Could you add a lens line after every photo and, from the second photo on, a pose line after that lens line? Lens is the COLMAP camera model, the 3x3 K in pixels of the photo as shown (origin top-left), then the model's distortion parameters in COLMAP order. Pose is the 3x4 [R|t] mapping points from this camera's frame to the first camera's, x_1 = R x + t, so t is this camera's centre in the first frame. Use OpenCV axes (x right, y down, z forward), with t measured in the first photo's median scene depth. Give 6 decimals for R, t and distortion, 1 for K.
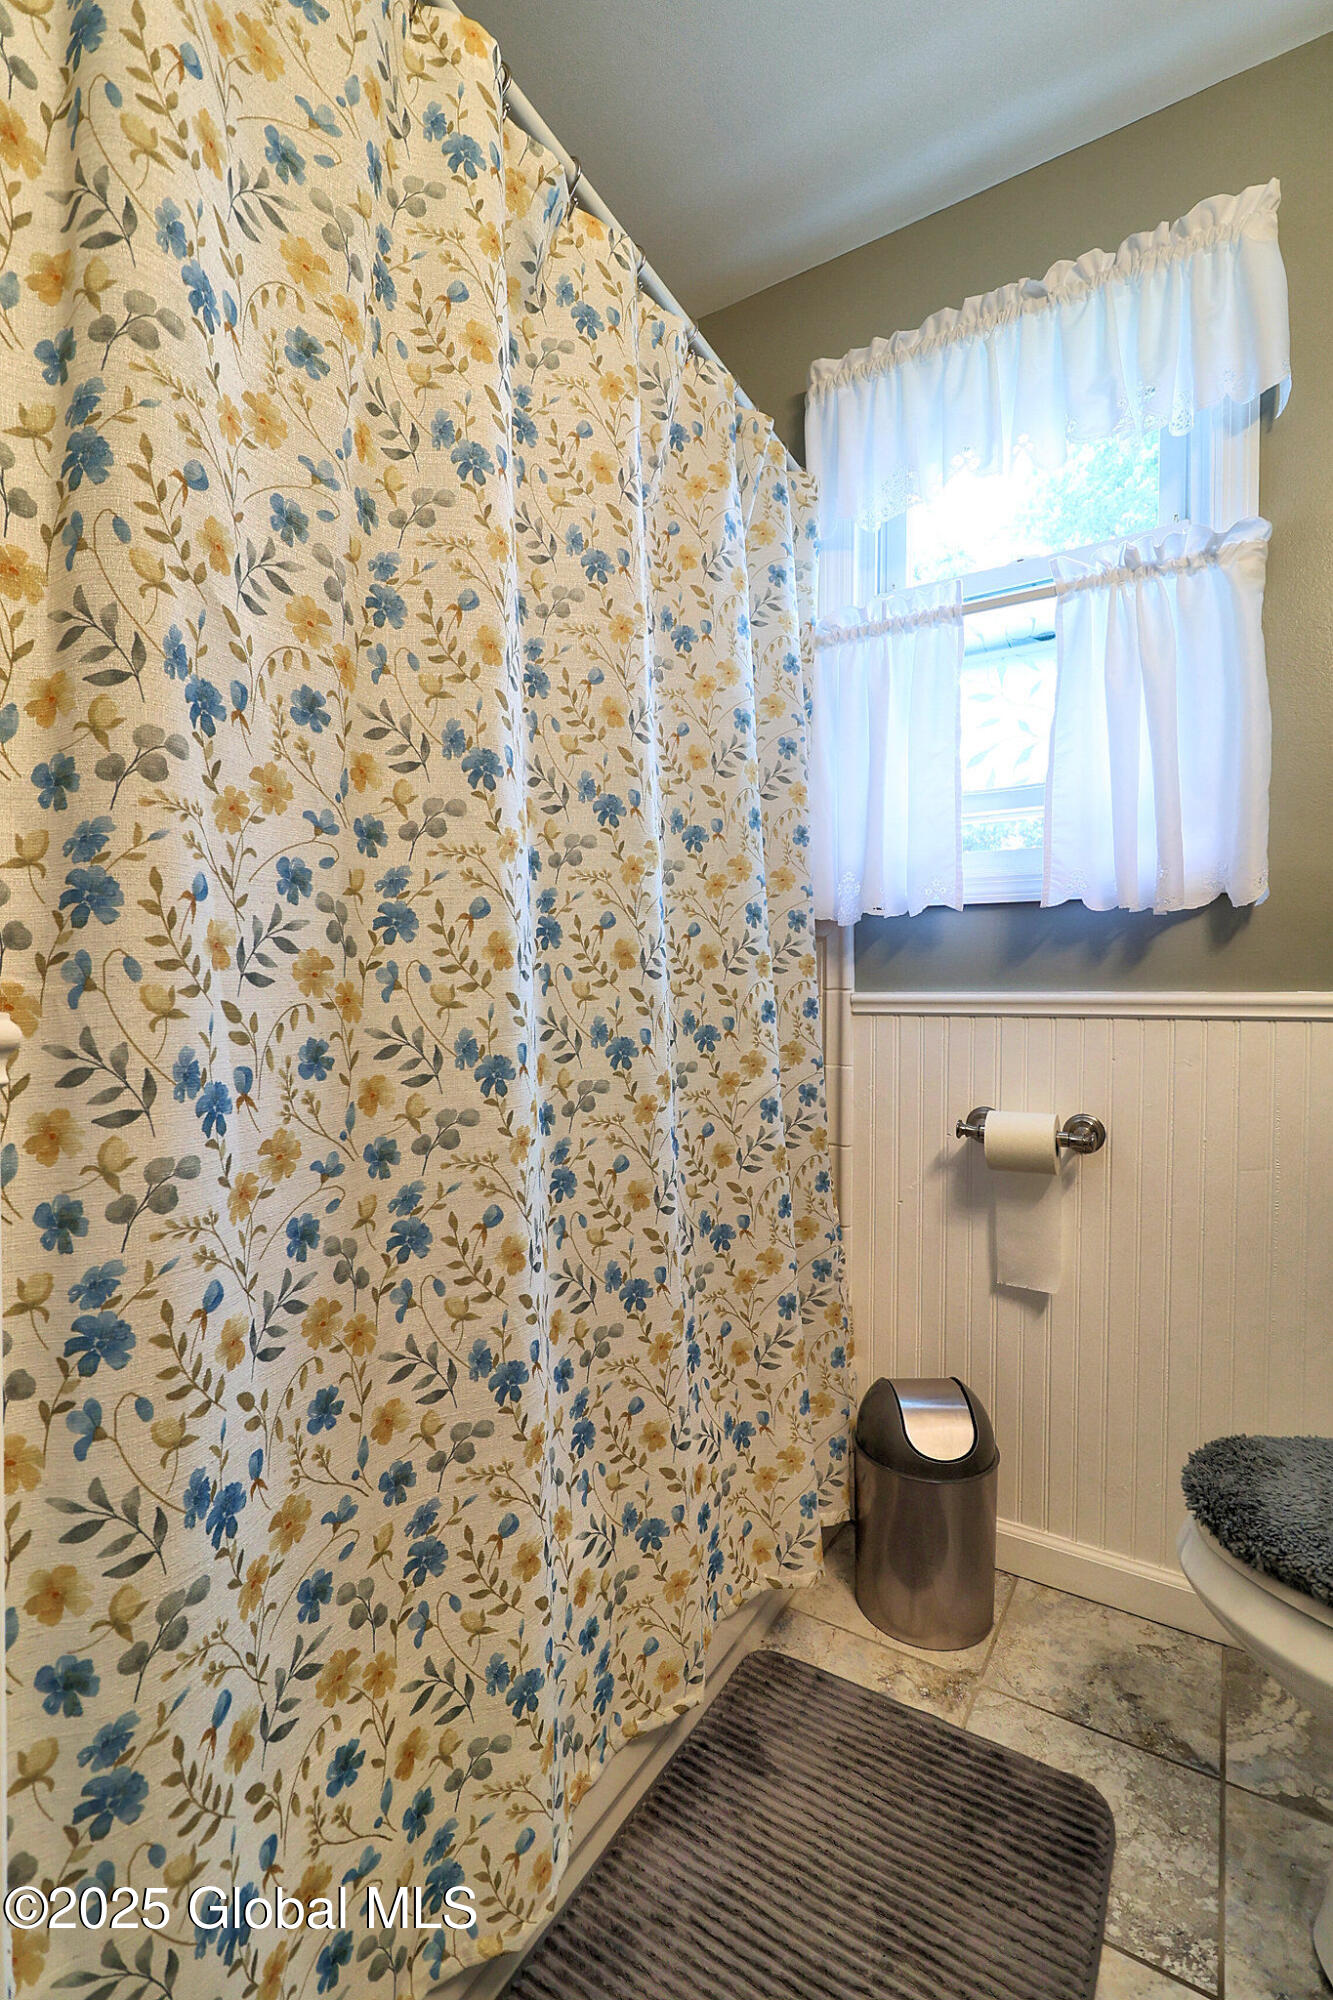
lens RADIAL K [[922.8, 0, 666.5], [0, 922.8, 1000.0], [0, 0, 1]] dist [0.000404, -0.000309]
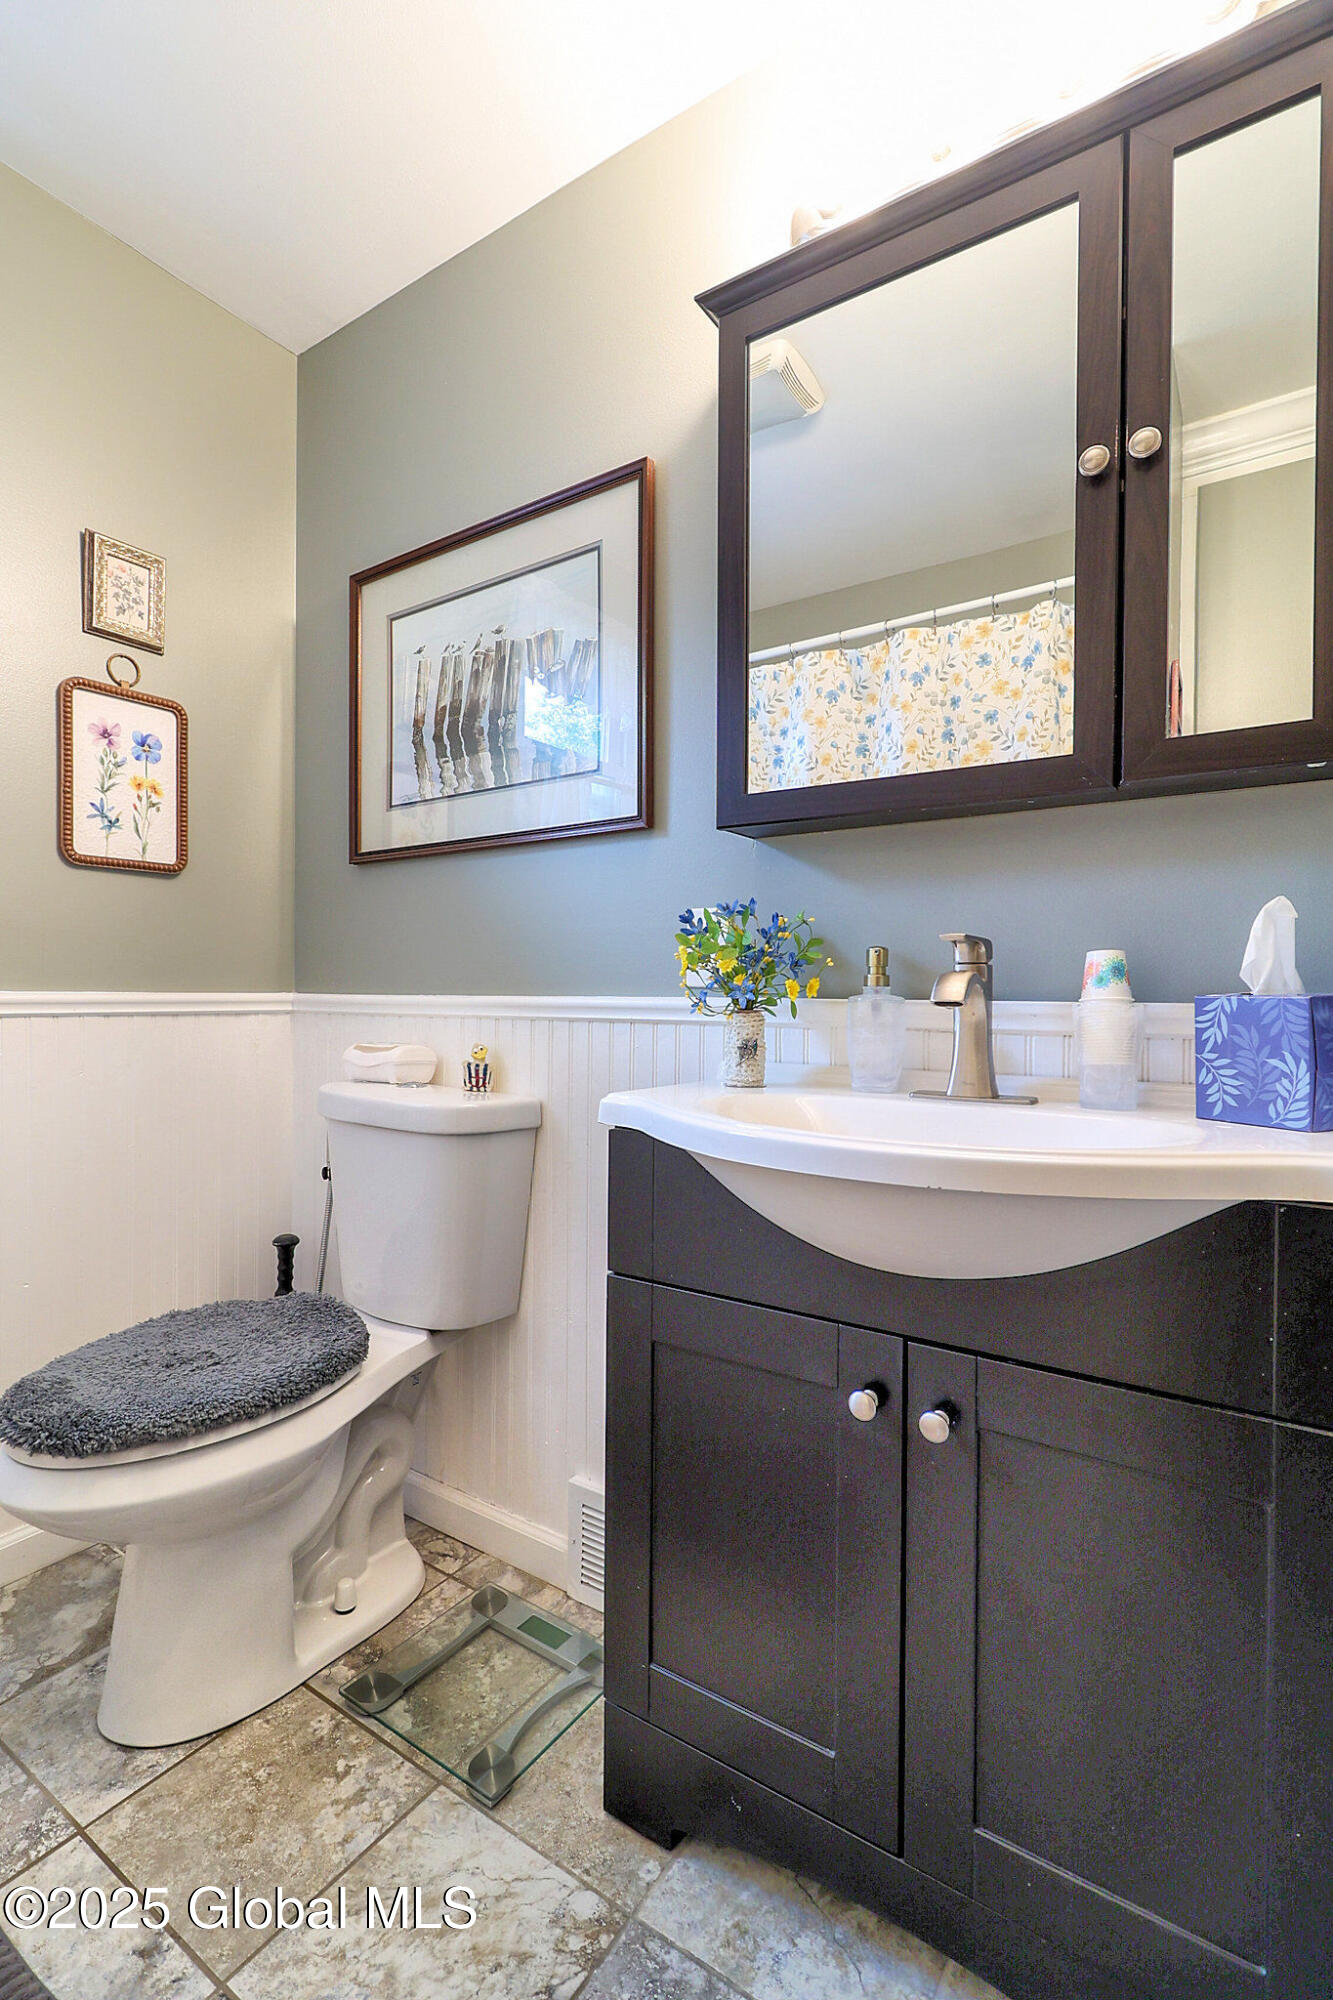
lens RADIAL K [[922.8, 0, 666.5], [0, 922.8, 1000.0], [0, 0, 1]] dist [0.000404, -0.000309]
pose [[-0.002130, -0.007971, 0.999966, -0.581890], [0.000078, 0.999968, 0.007971, -0.008078], [-0.999998, 0.000095, -0.002129, 0.232421]]
